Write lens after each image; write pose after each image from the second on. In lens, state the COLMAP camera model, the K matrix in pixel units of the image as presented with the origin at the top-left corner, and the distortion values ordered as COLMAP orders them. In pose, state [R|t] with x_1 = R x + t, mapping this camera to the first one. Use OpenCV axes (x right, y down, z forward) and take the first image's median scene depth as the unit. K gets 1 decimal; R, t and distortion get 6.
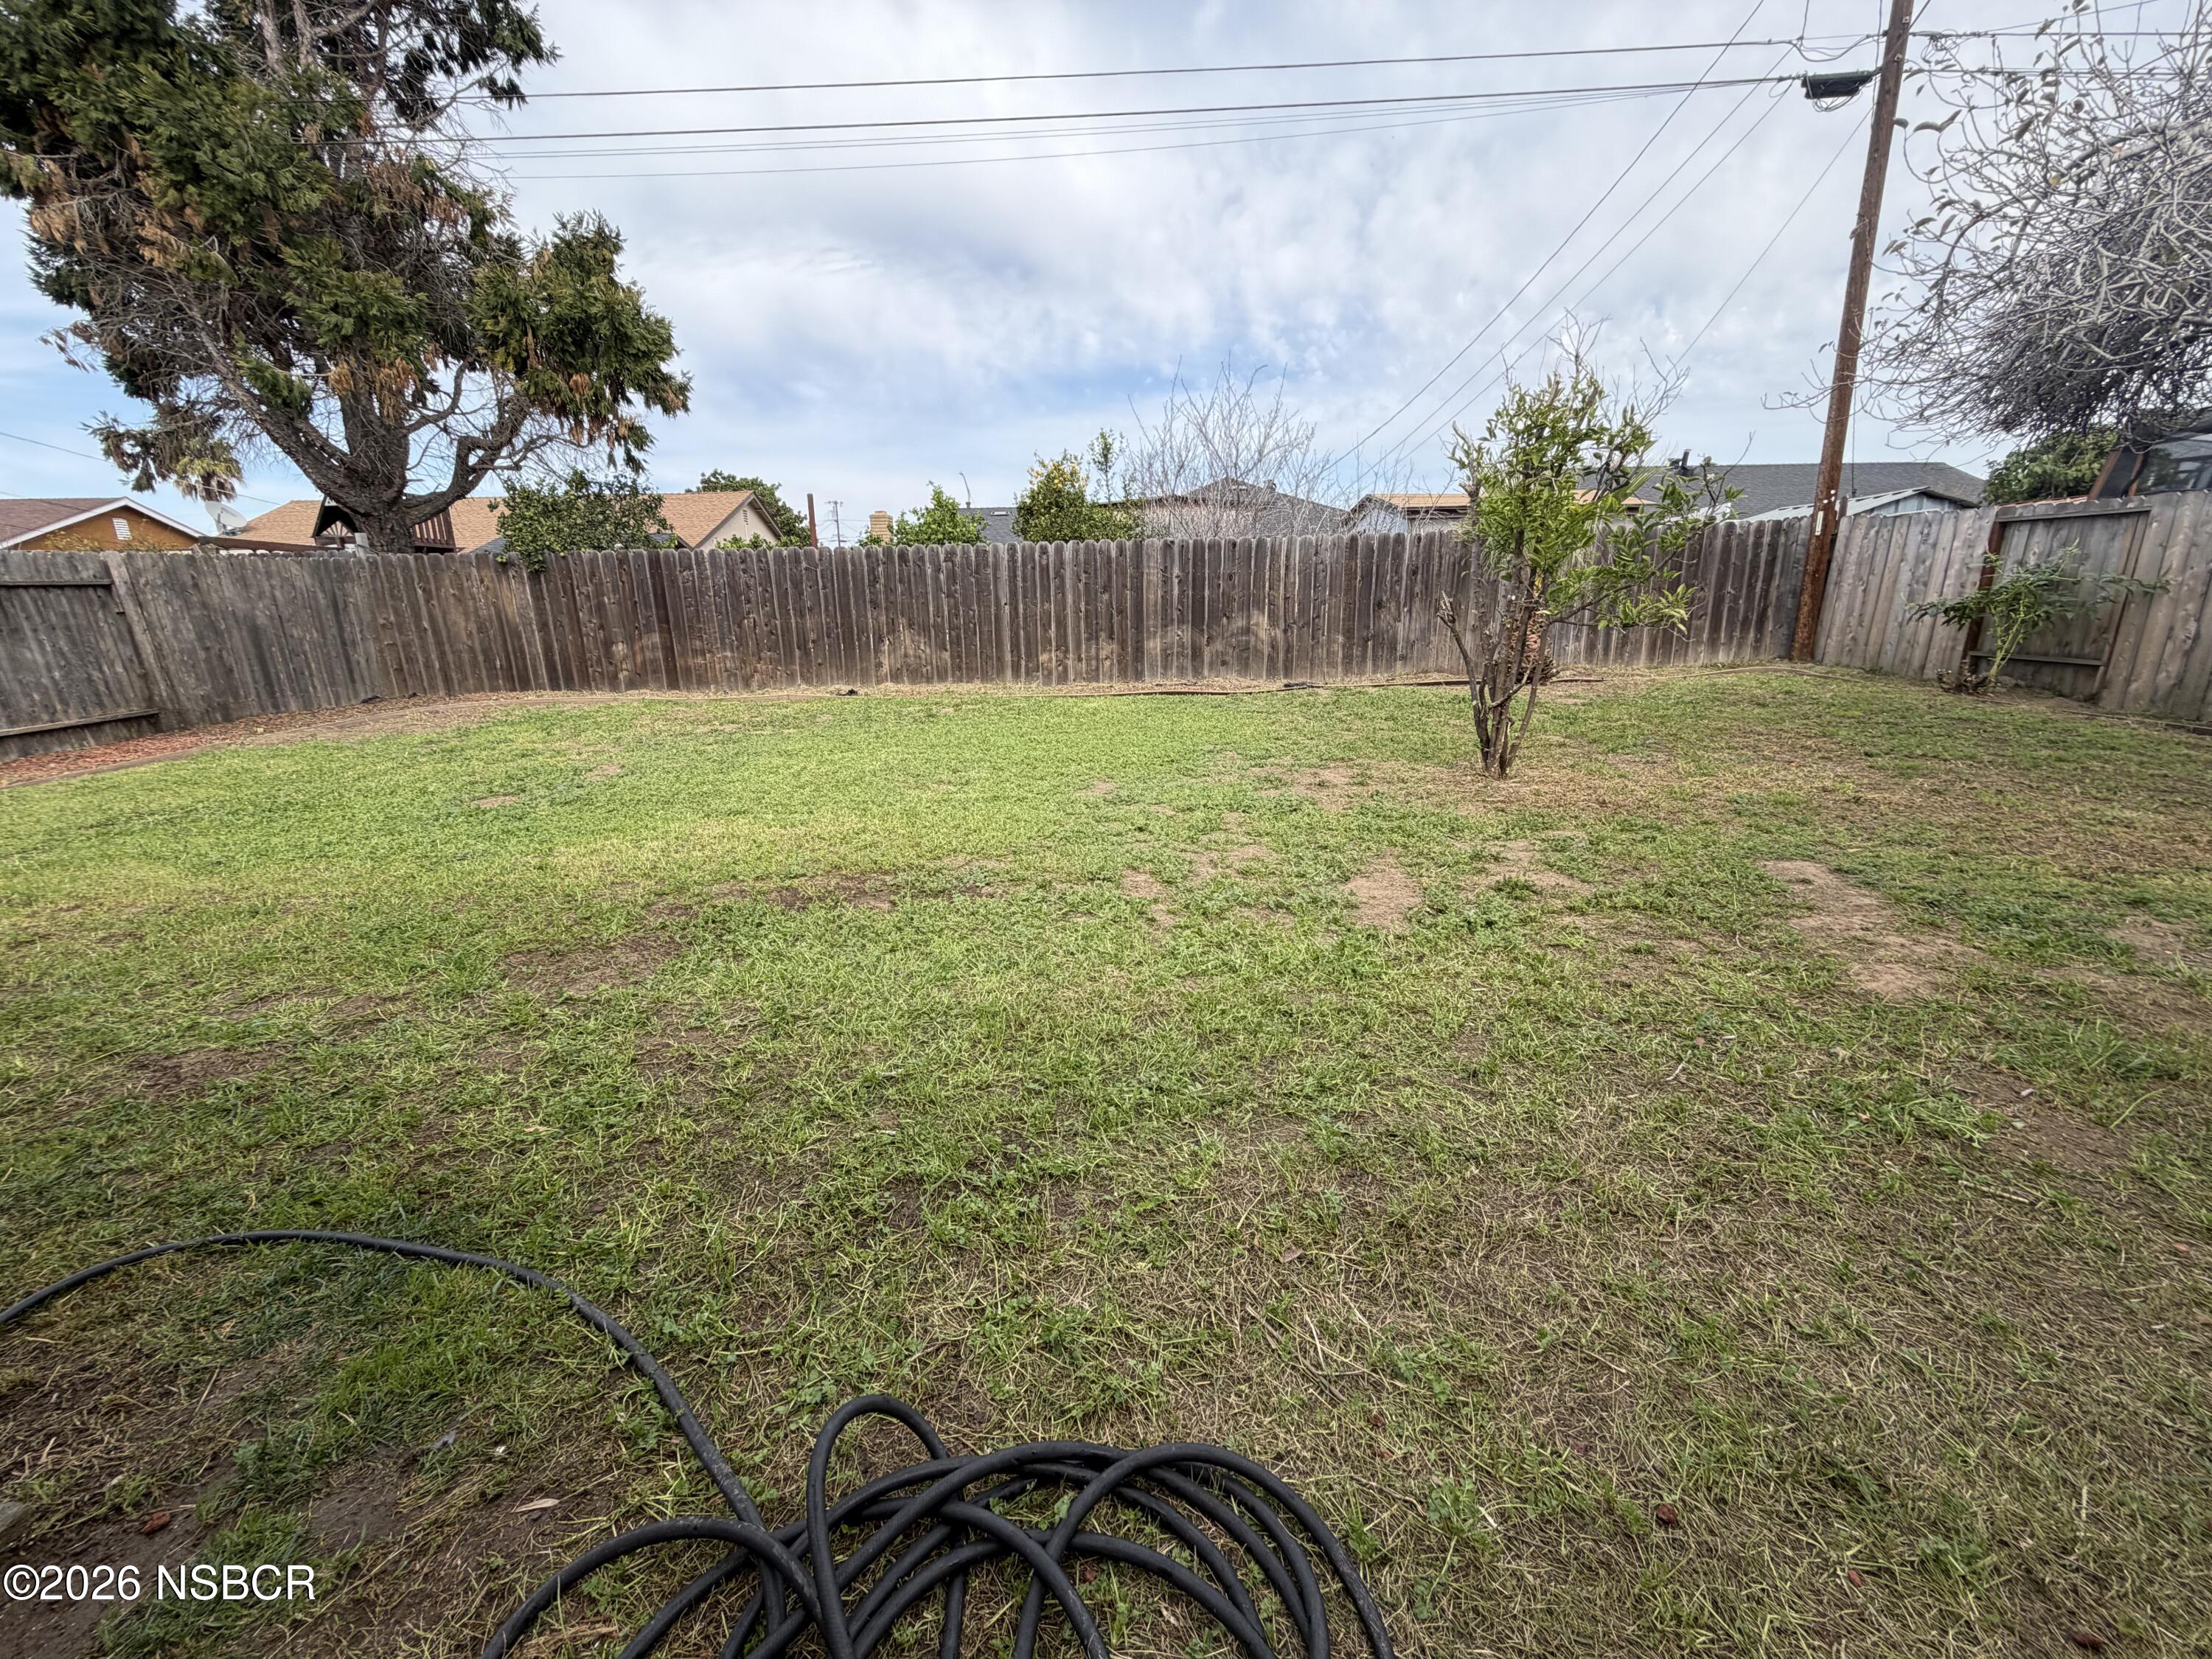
lens RADIAL K [[880.0, 0, 1110.0], [0, 880.0, 837.6], [0, 0, 1]] dist [0.002063, -0.000050]
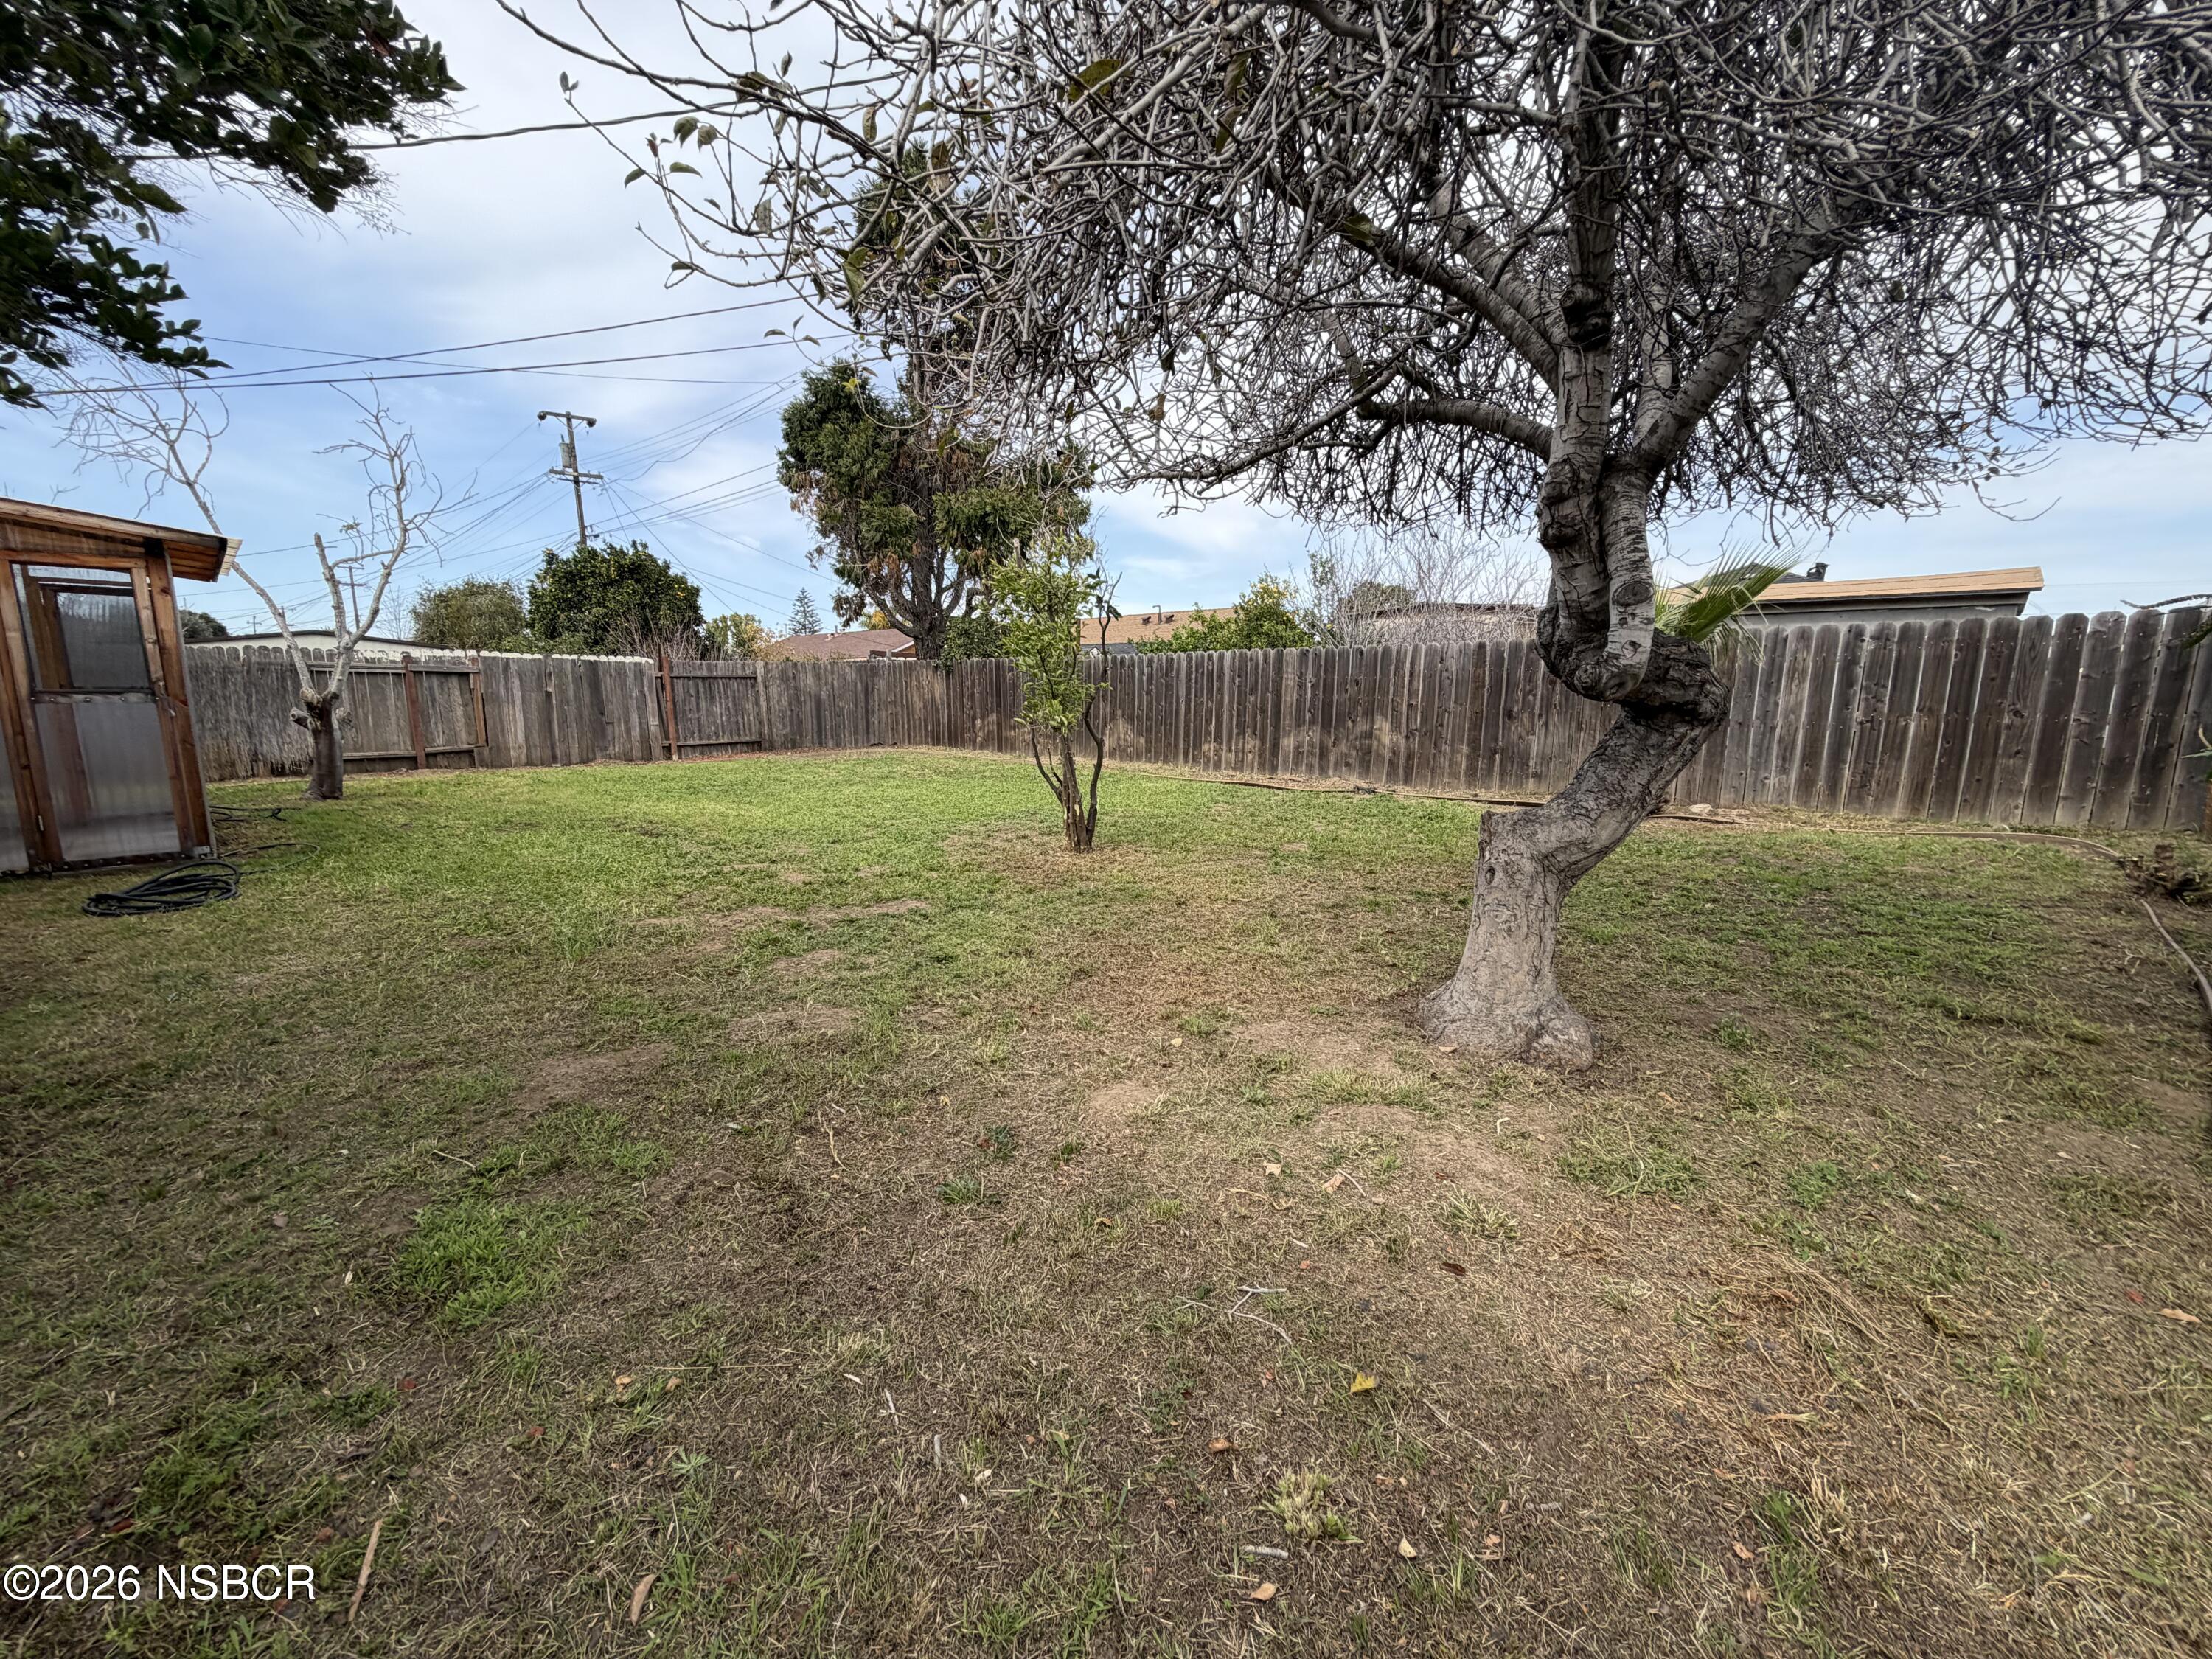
lens RADIAL K [[880.0, 0, 1106.7], [0, 880.0, 833.7], [0, 0, 1]] dist [0.002063, -0.000050]
pose [[0.724281, 0.133312, -0.676495, 0.631301], [-0.206138, 0.978124, -0.027948, -0.033708], [0.657970, 0.159694, 0.735917, 0.077406]]
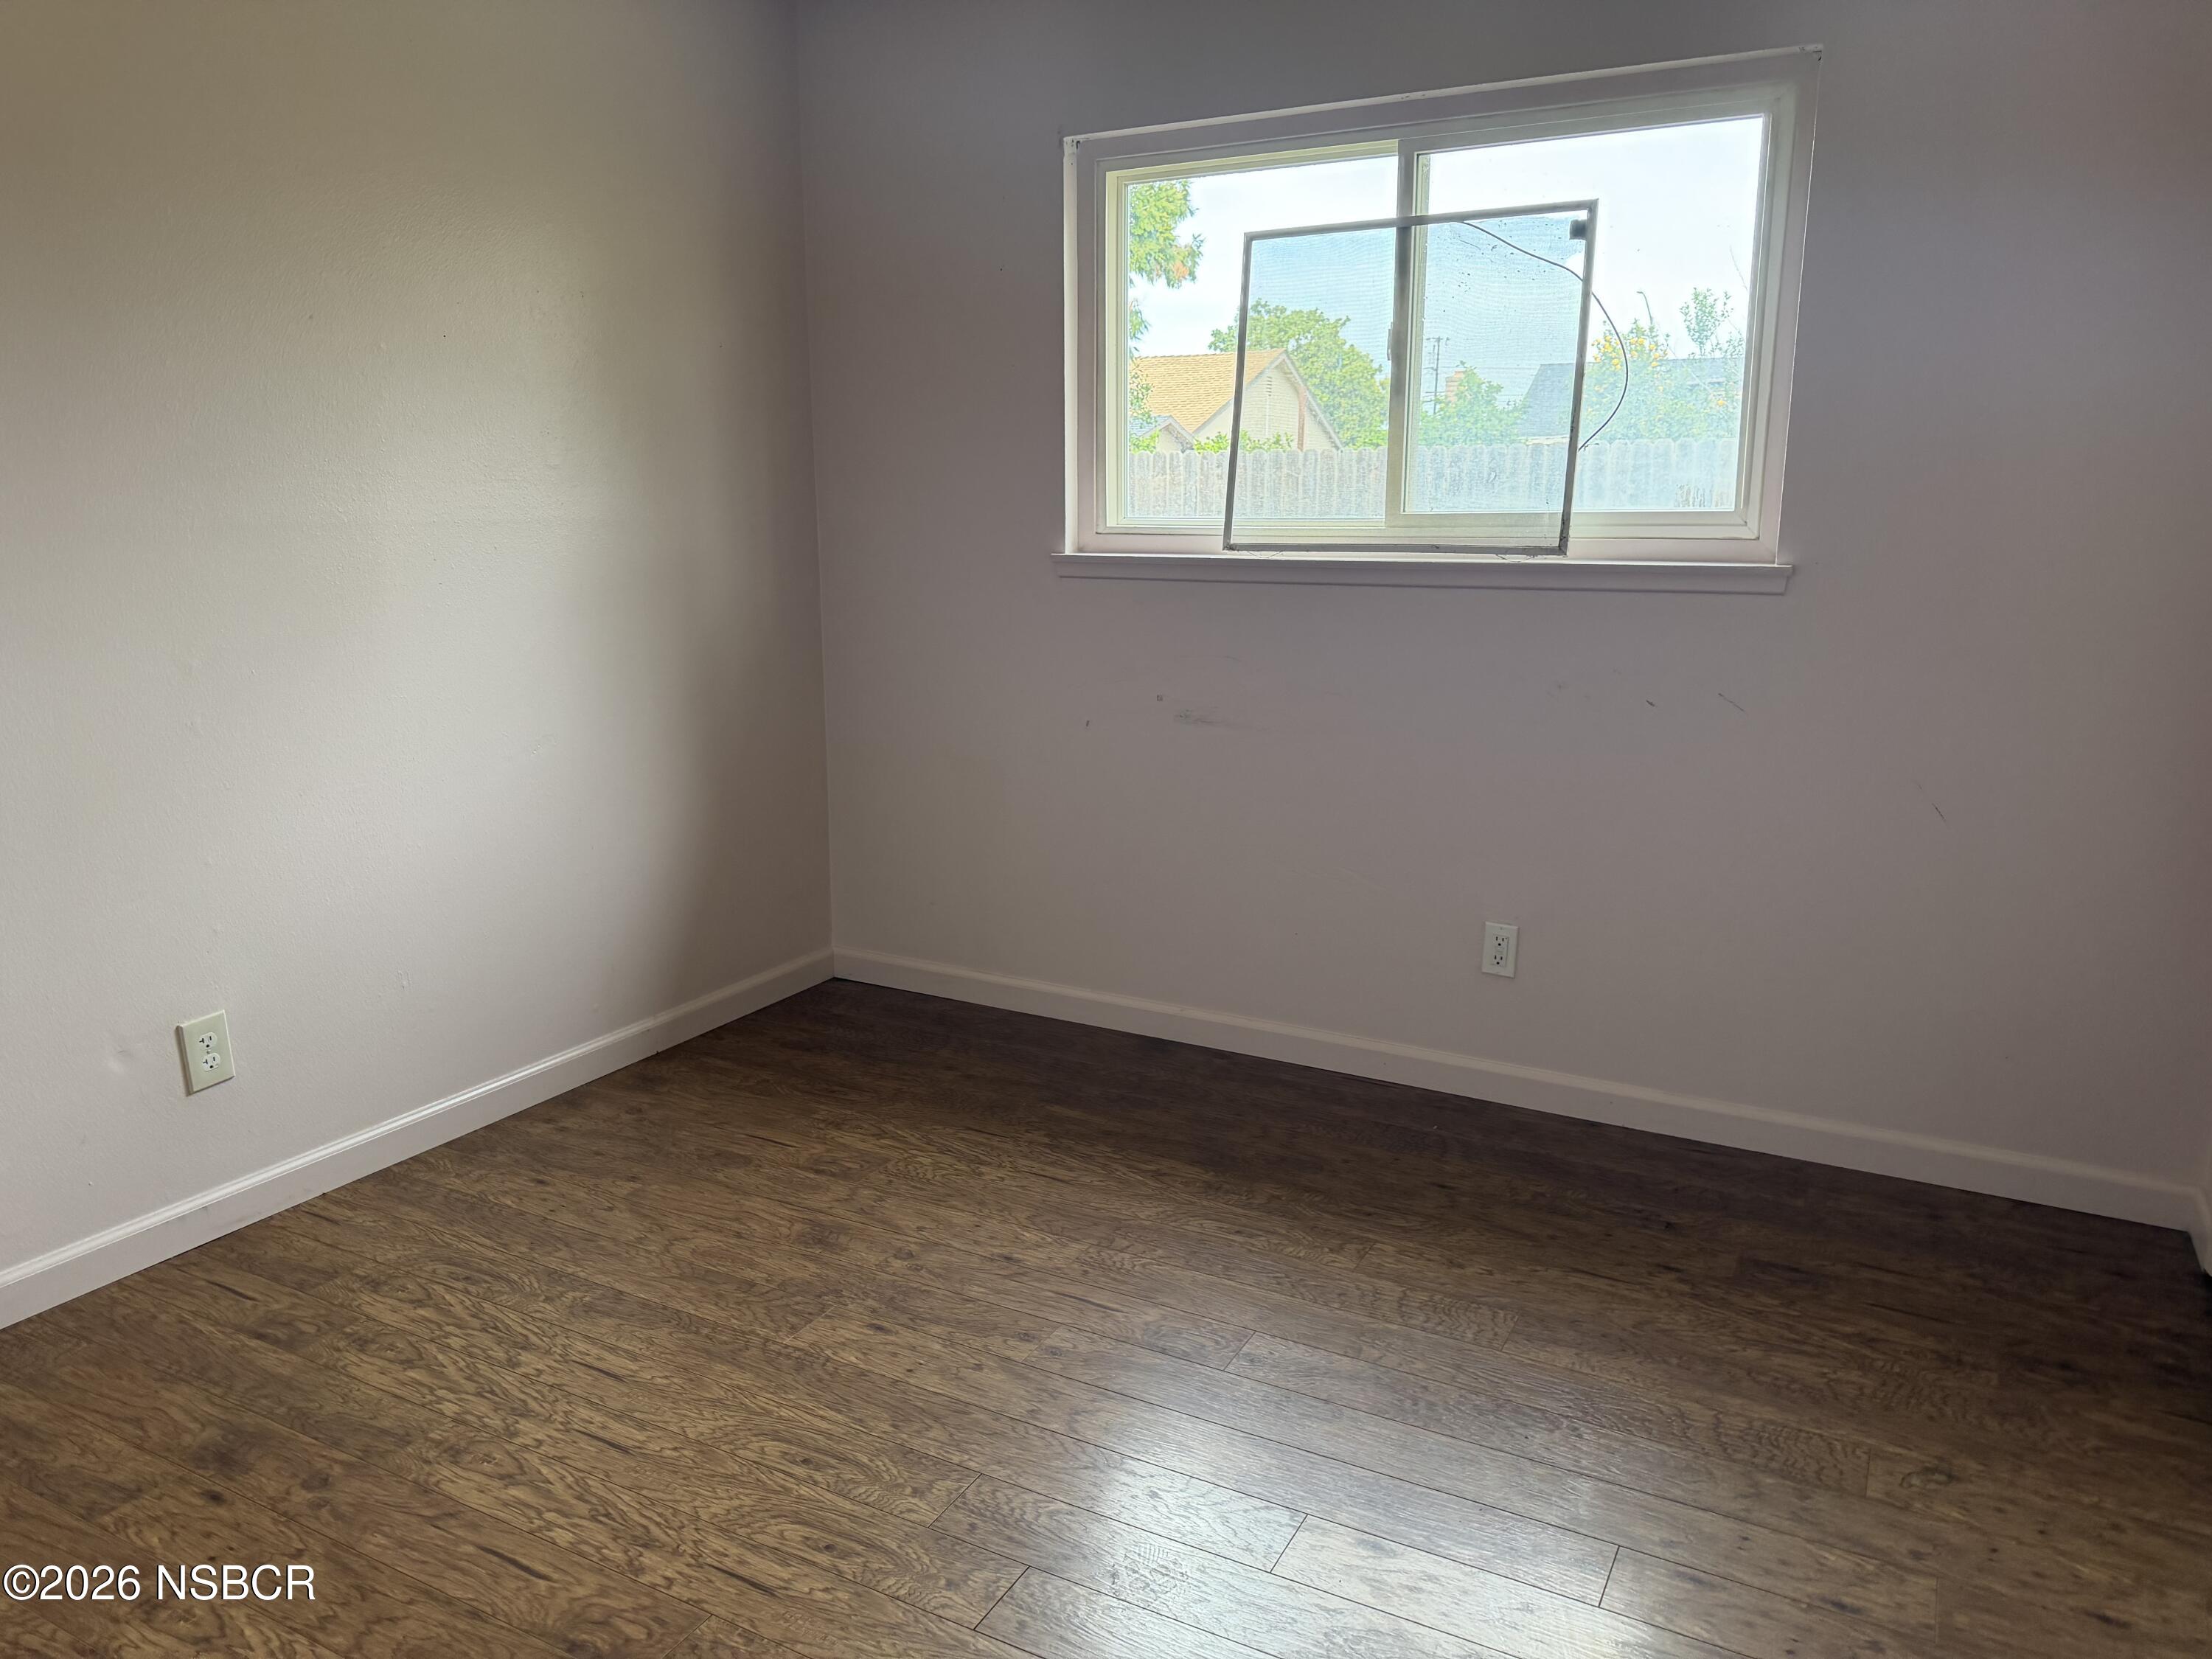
lens RADIAL K [[1526.9, 0, 1104.3], [0, 1526.9, 831.3], [0, 0, 1]] dist [-0.068677, 0.021944]
pose [[0.873470, 0.122519, -0.471210, 0.228451], [-0.139571, 0.990211, -0.001256, 0.057634], [0.466444, 0.066864, 0.882020, -0.332192]]
